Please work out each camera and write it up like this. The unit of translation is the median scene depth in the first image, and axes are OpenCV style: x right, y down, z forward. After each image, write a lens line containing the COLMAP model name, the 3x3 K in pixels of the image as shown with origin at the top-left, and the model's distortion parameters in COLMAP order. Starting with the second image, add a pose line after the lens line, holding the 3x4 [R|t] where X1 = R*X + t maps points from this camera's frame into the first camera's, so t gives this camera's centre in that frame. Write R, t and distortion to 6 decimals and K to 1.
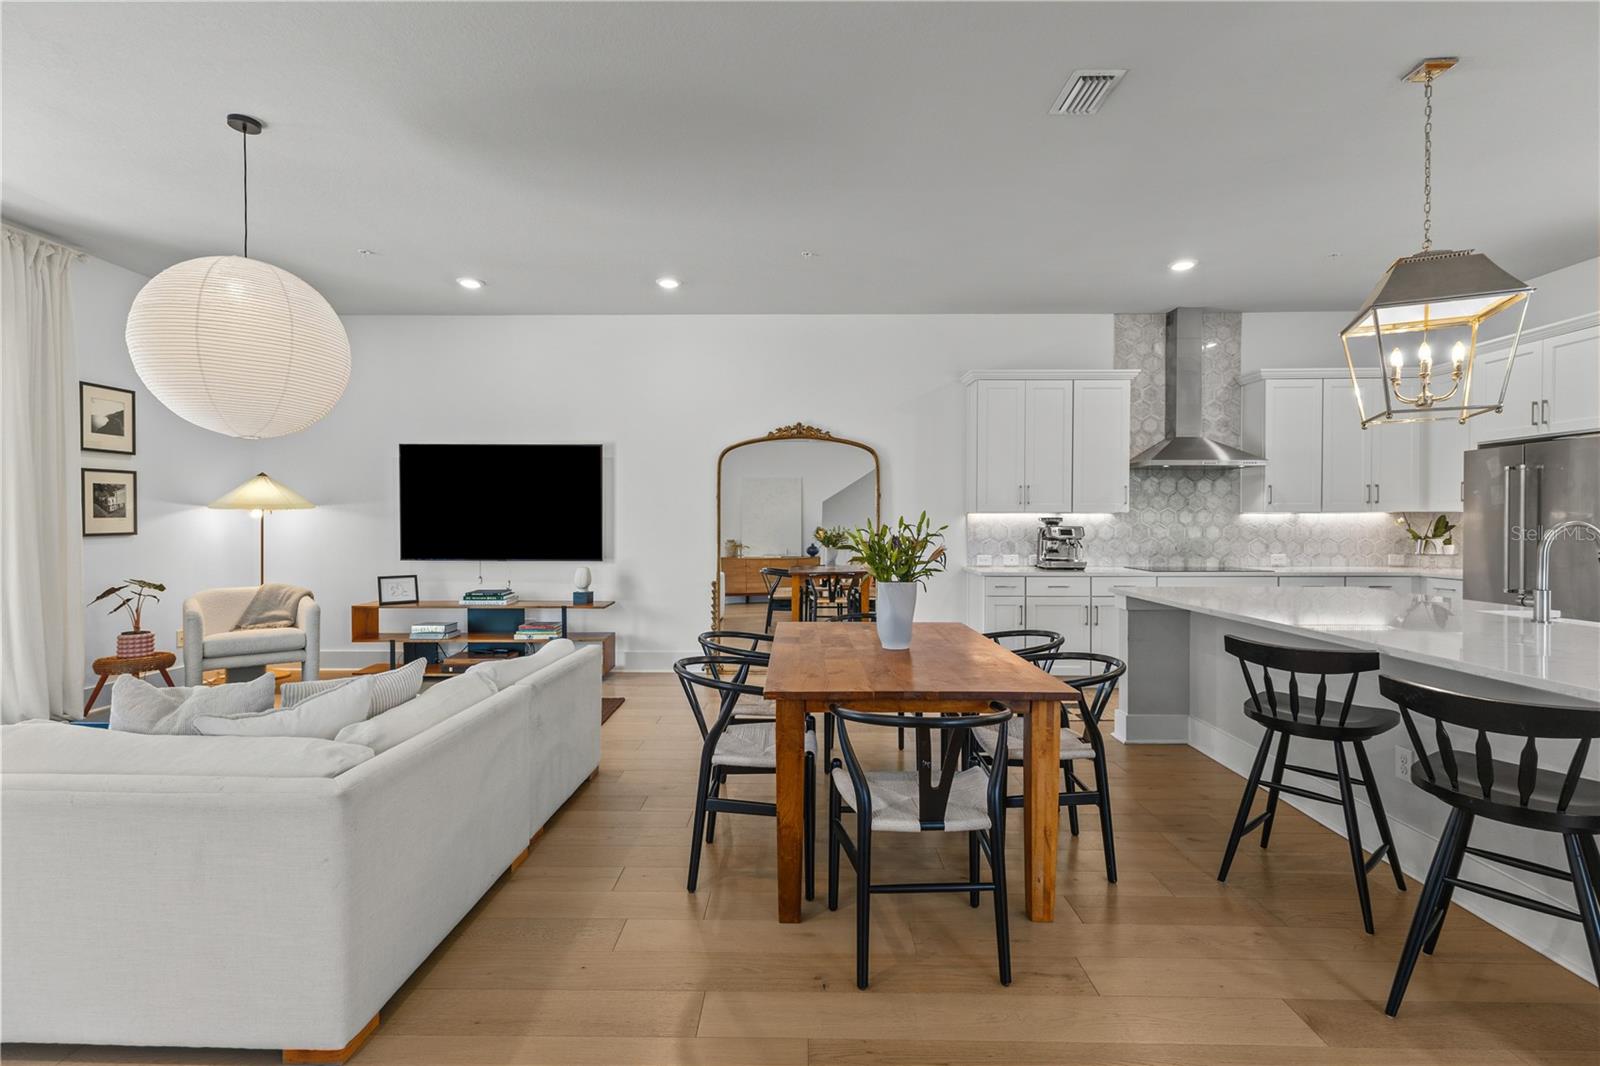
lens RADIAL K [[734.6, 0, 796.1], [0, 734.6, 528.8], [0, 0, 1]] dist [0.003941, 0.001235]
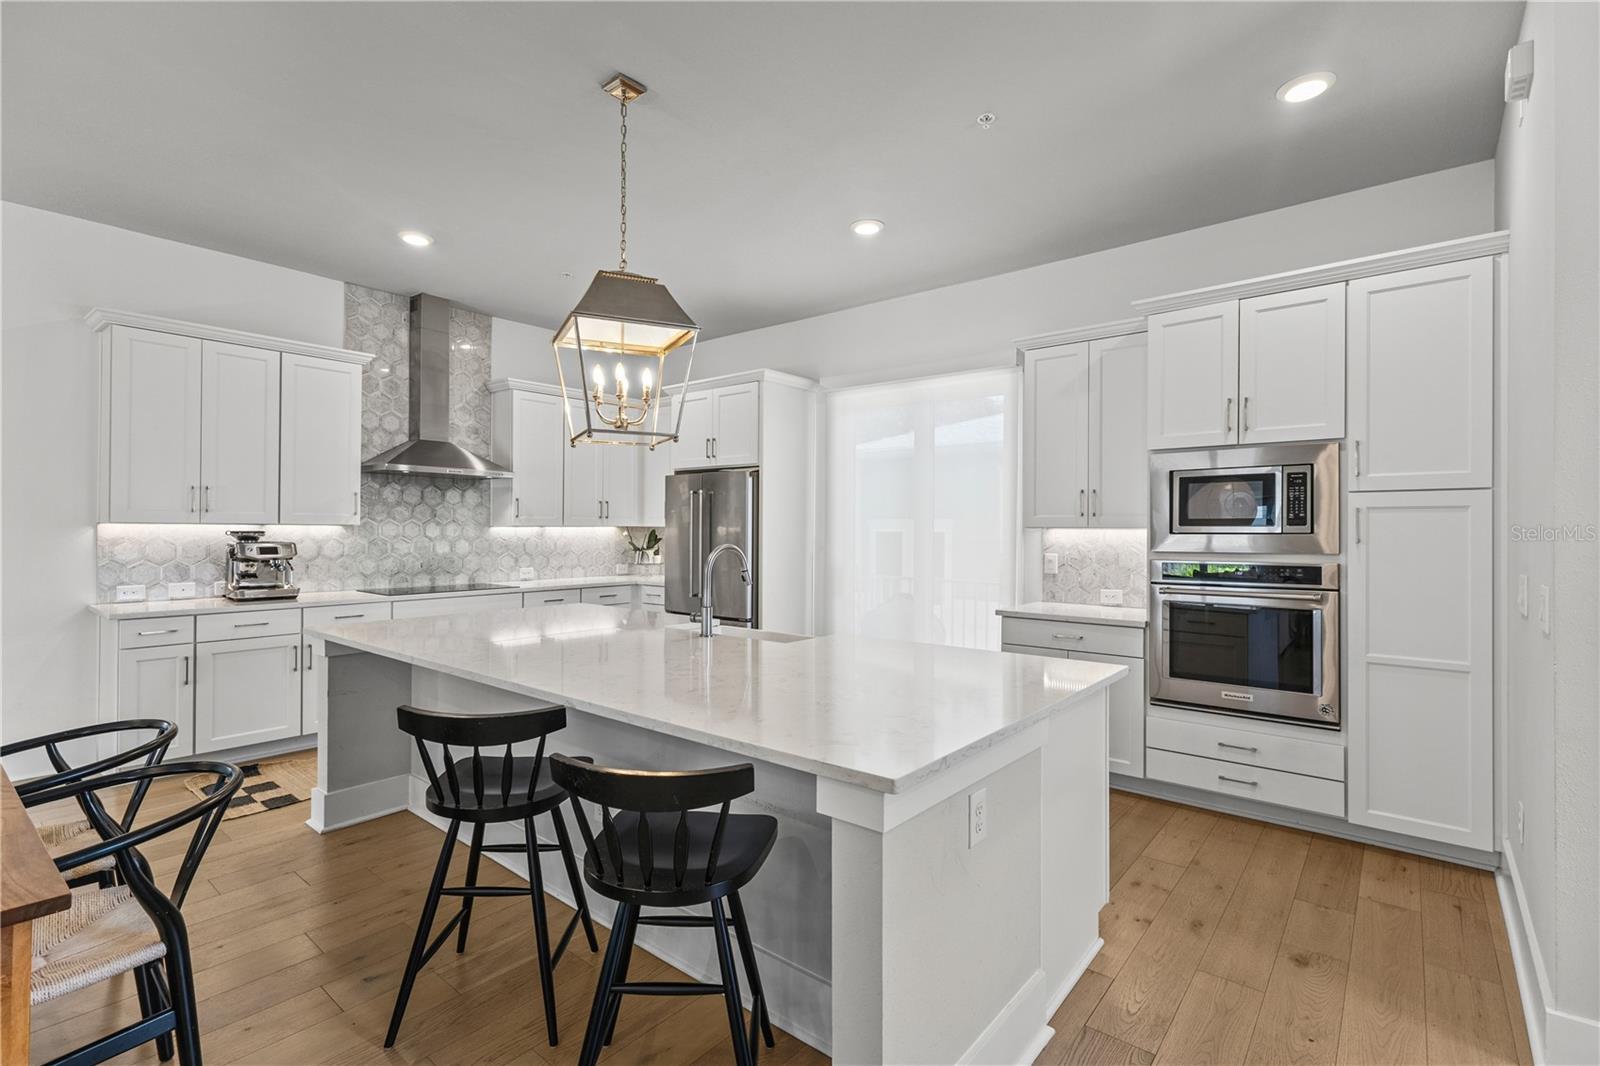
lens RADIAL K [[734.6, 0, 796.1], [0, 734.6, 528.8], [0, 0, 1]] dist [0.003941, 0.001235]
pose [[0.625415, 0.004060, 0.780282, 0.113323], [0.000116, 0.999986, -0.005296, -0.013435], [-0.780293, 0.003402, 0.625405, 0.100047]]
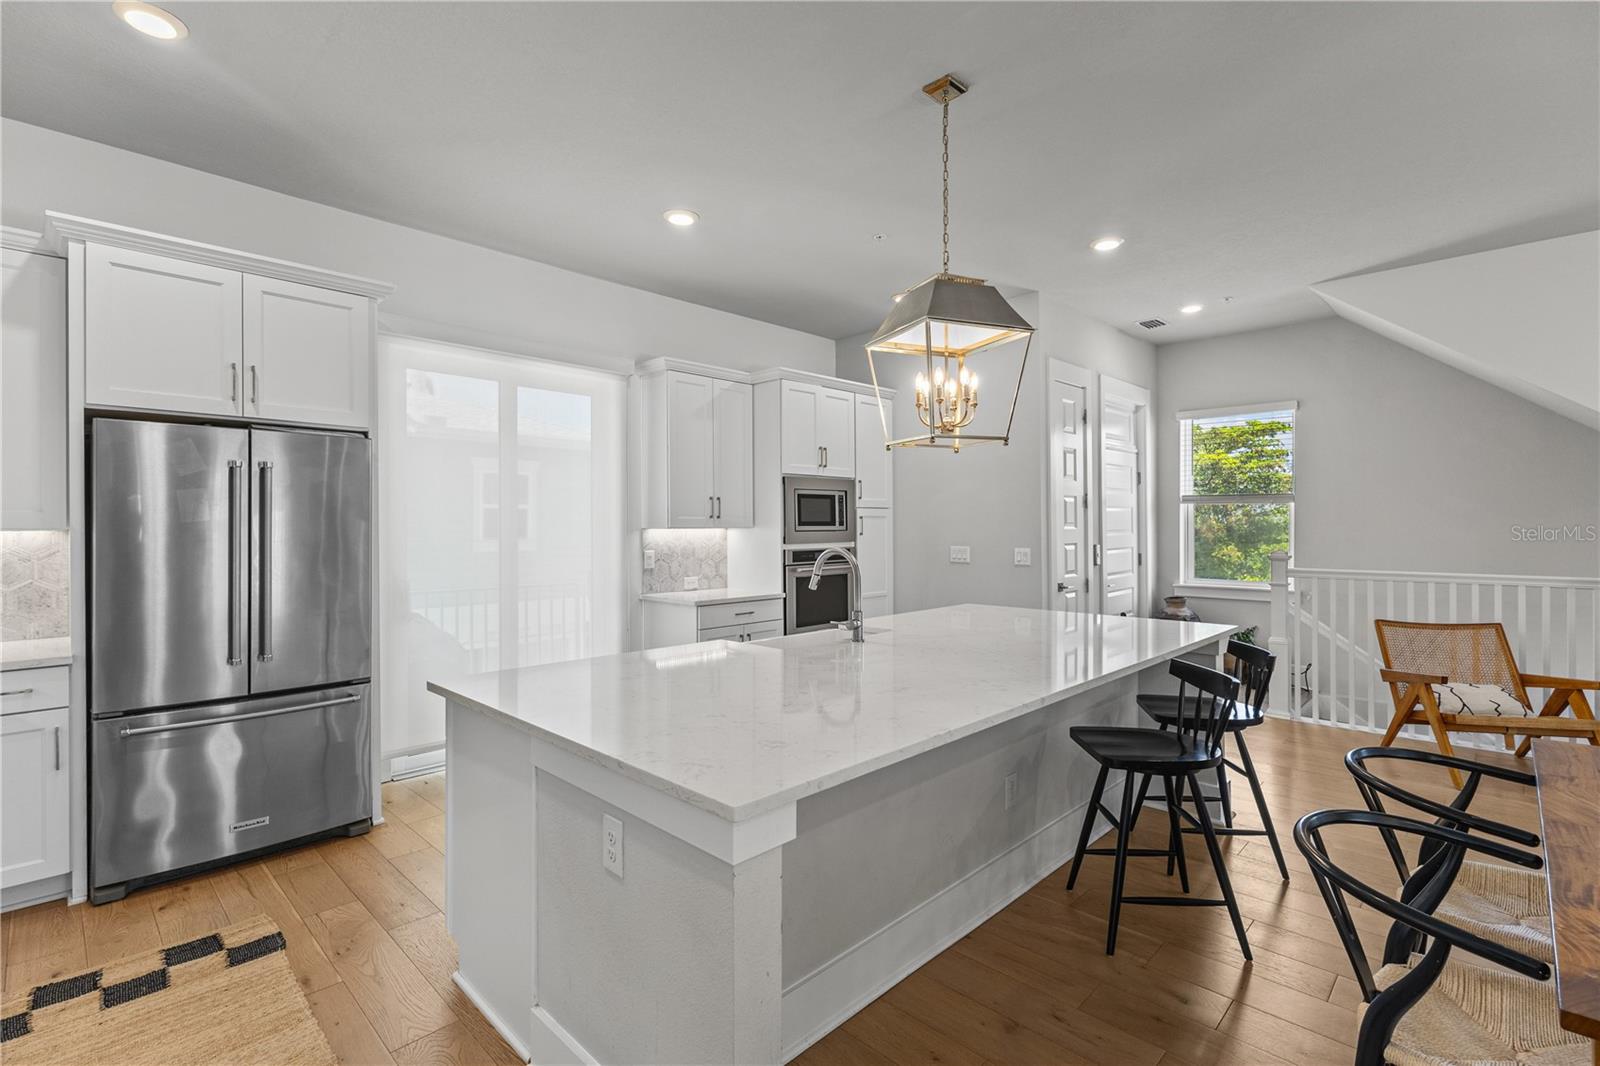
lens RADIAL K [[737.6, 0, 797.2], [0, 737.6, 526.3], [0, 0, 1]] dist [0.001120, 0.000148]
pose [[-0.723547, 0.001572, 0.690274, 0.156309], [0.007190, 0.999960, 0.005259, -0.023468], [-0.690238, 0.008769, -0.723529, 0.889073]]
